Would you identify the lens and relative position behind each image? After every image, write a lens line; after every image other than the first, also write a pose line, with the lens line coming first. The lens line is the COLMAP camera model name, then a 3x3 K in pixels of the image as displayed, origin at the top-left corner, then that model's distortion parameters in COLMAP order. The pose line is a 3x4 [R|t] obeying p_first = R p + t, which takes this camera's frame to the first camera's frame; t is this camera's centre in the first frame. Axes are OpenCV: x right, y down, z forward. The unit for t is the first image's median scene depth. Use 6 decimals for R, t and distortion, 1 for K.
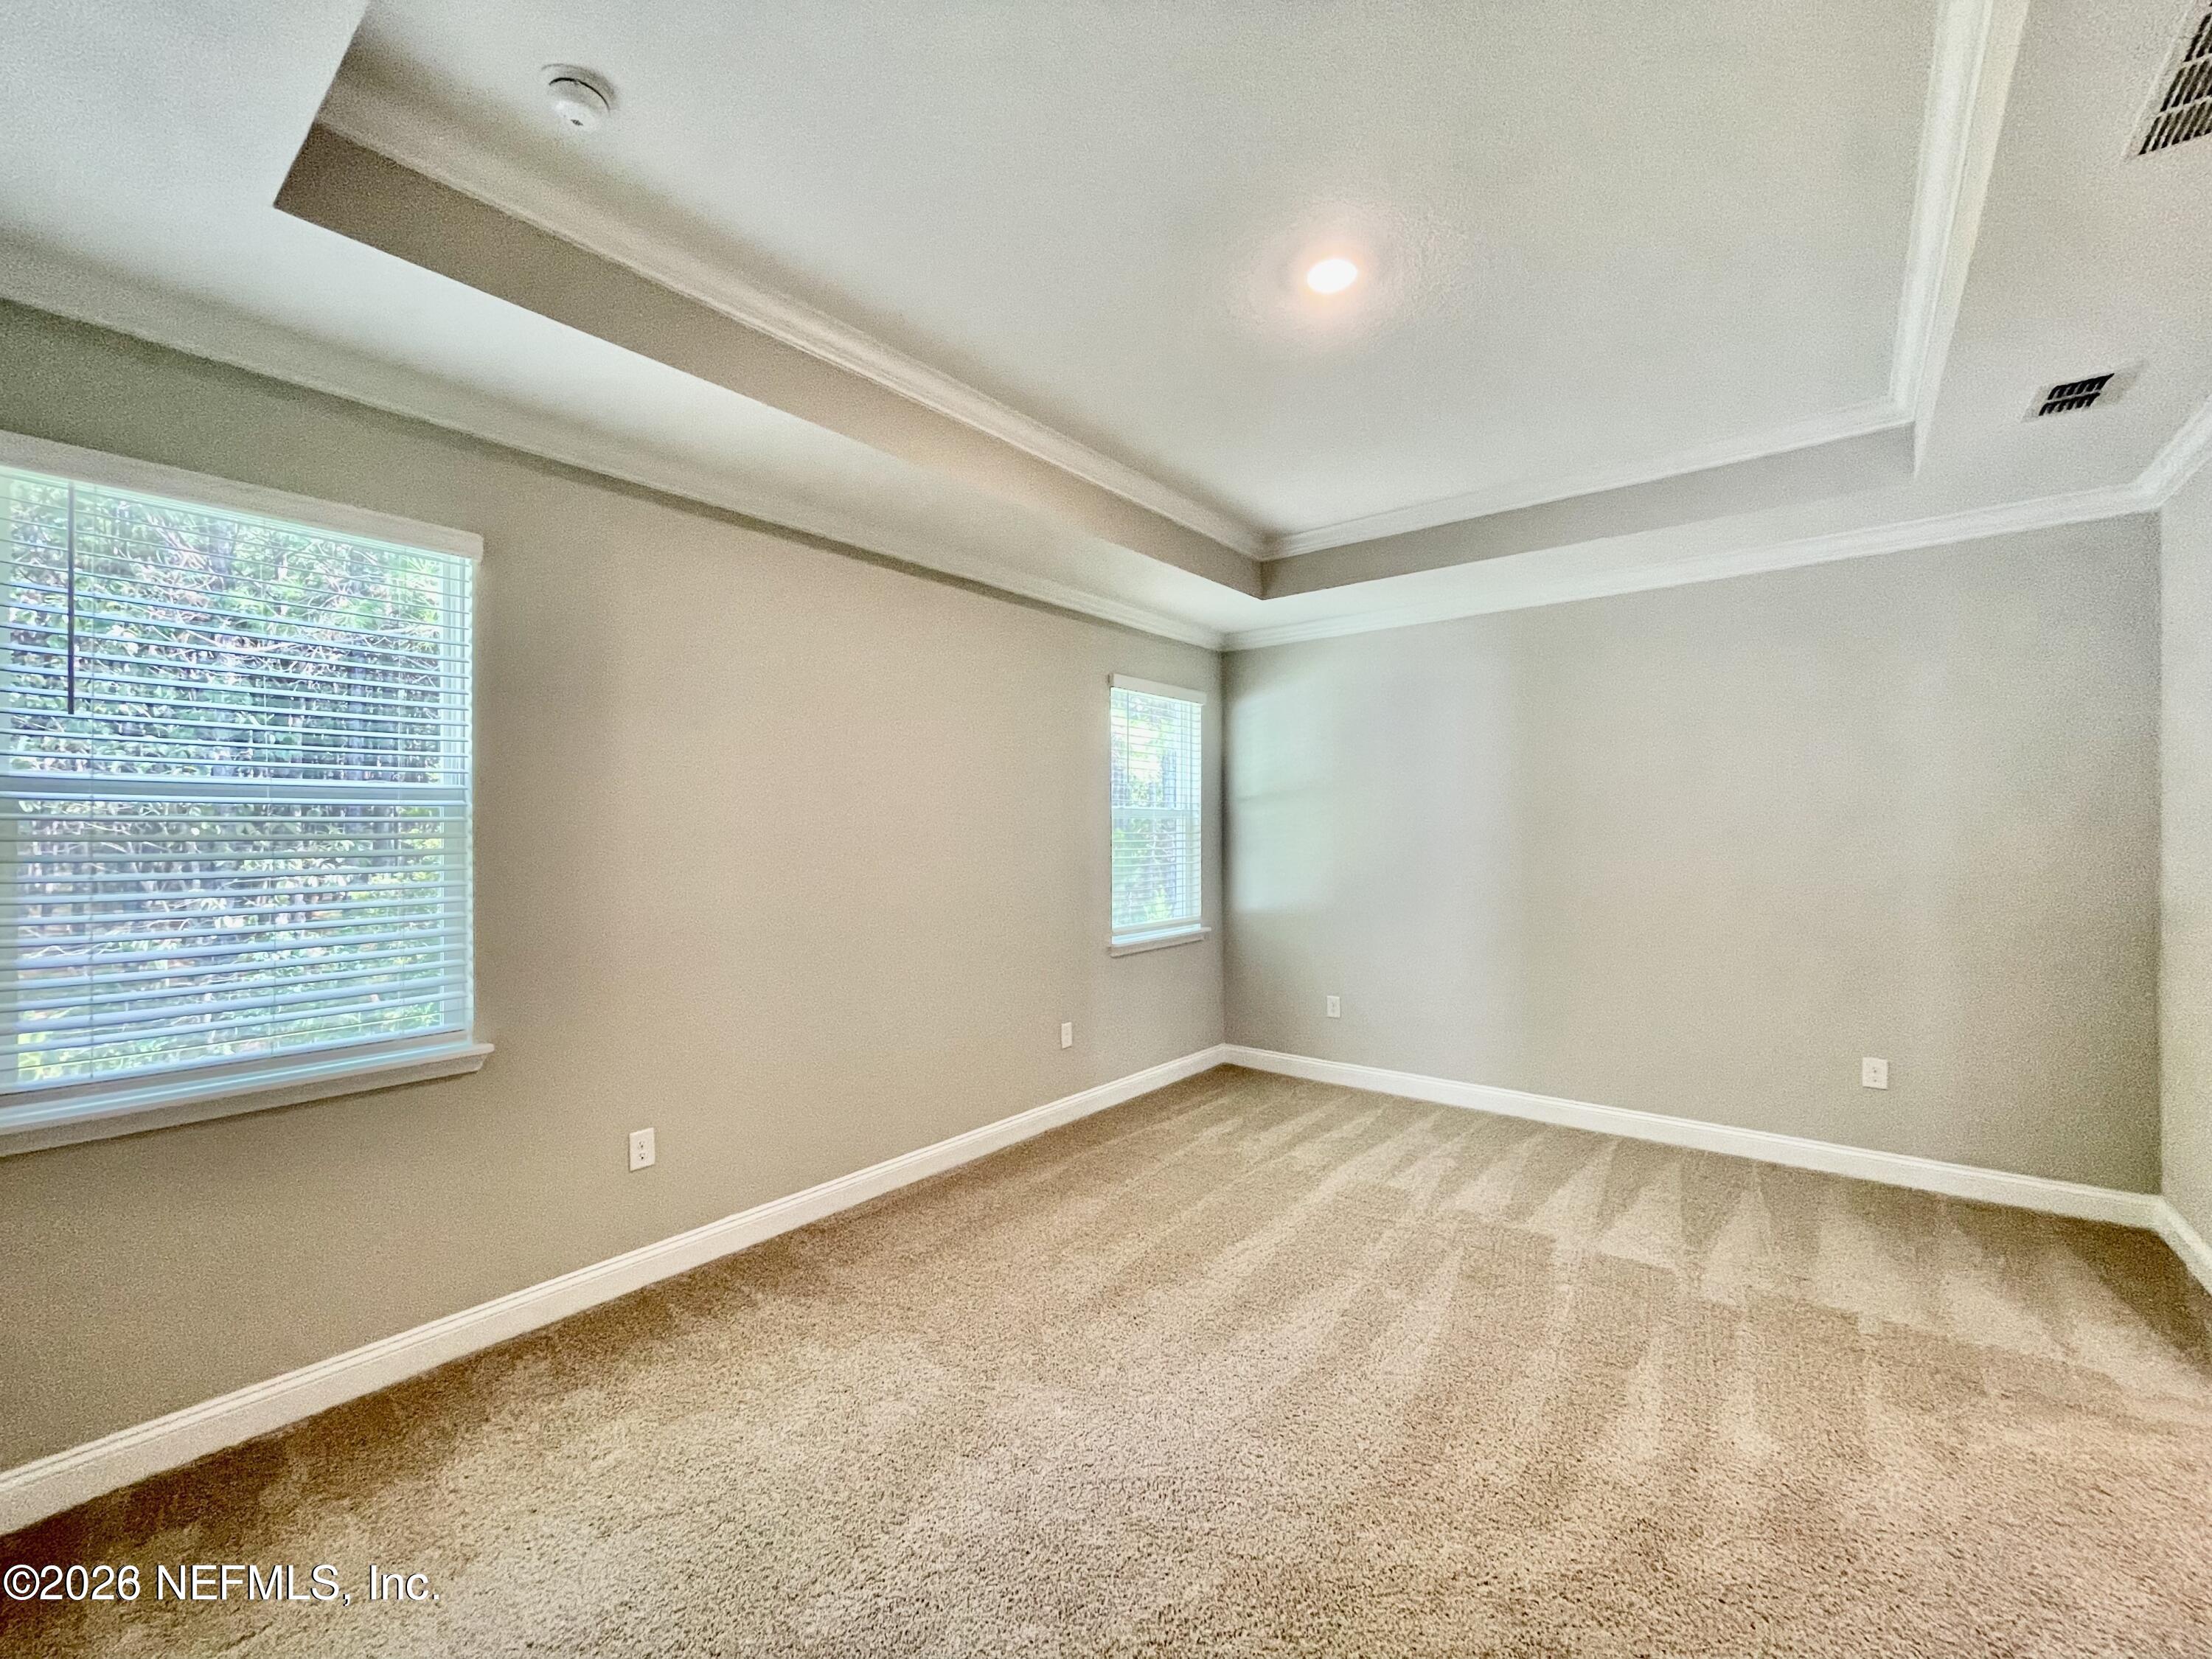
lens RADIAL K [[900.0, 0, 1106.0], [0, 900.0, 829.5], [0, 0, 1]] dist [0.000508, 0.000051]
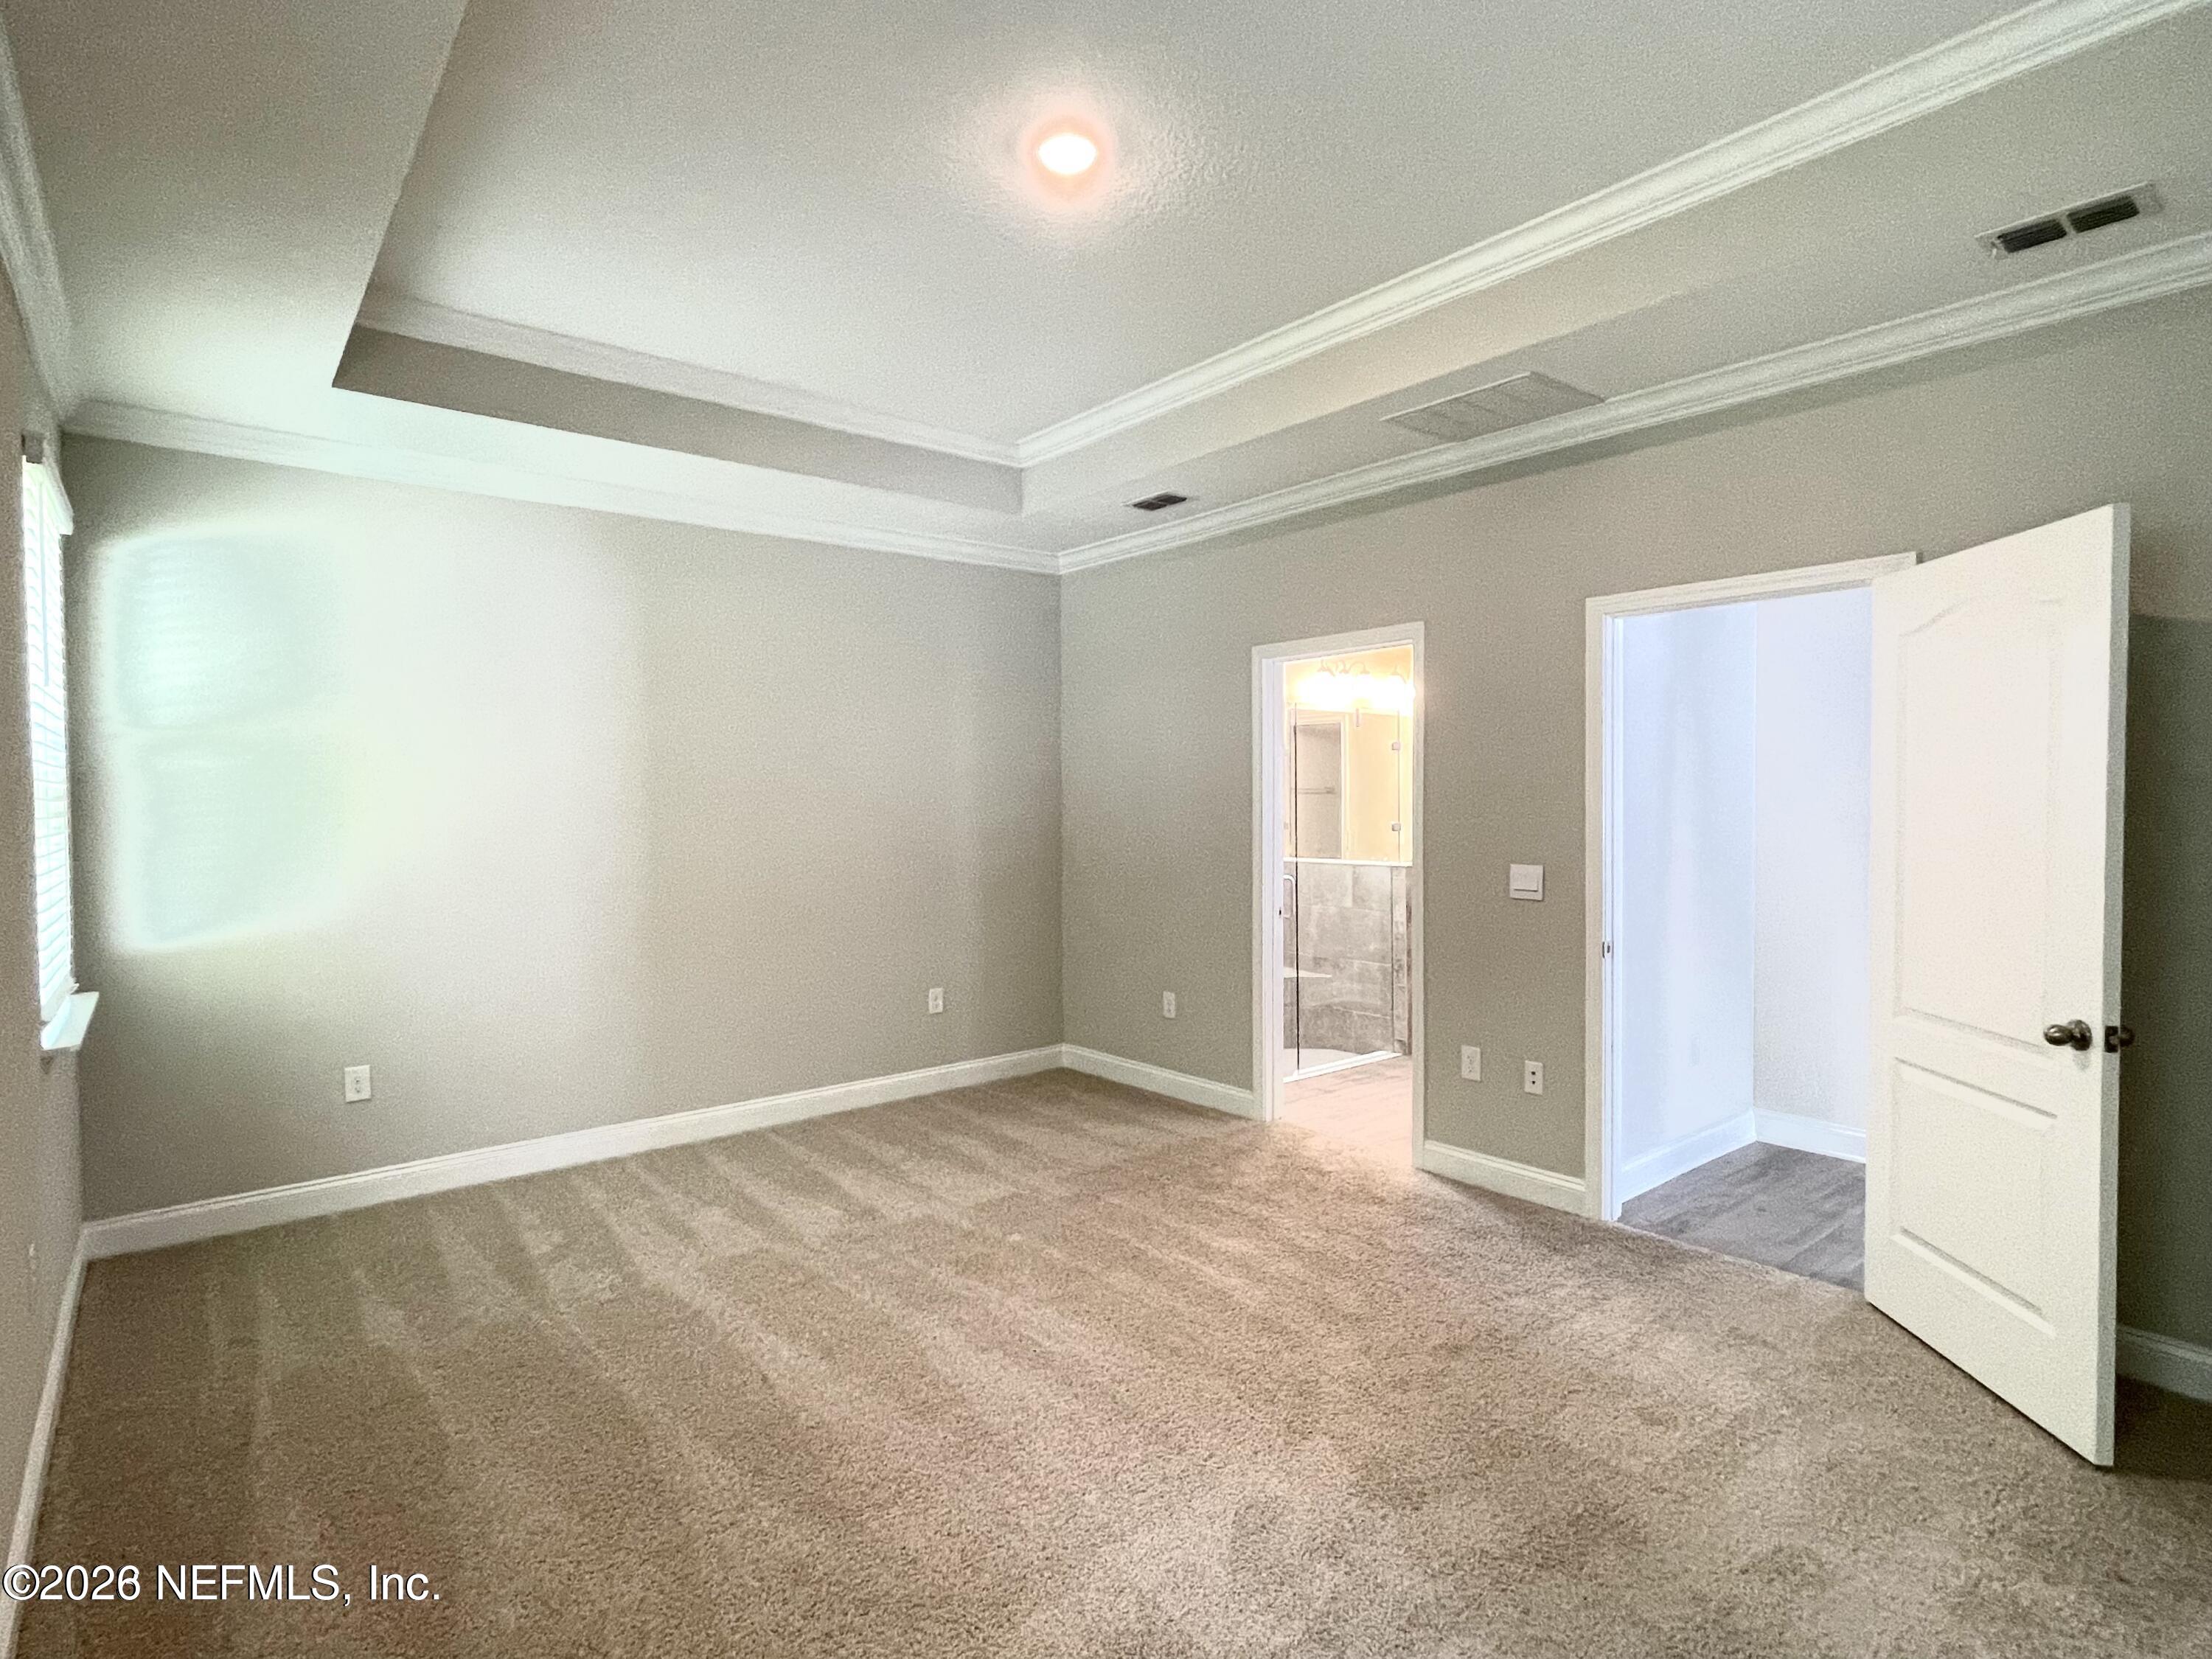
lens RADIAL K [[1137.7, 0, 1106.0], [0, 1137.7, 829.5], [0, 0, 1]] dist [-0.000220, 0.000035]
pose [[0.207784, -0.027094, 0.977799, -0.588728], [0.003076, 0.999629, 0.027046, 0.008134], [-0.978170, -0.002612, 0.207791, 0.514065]]
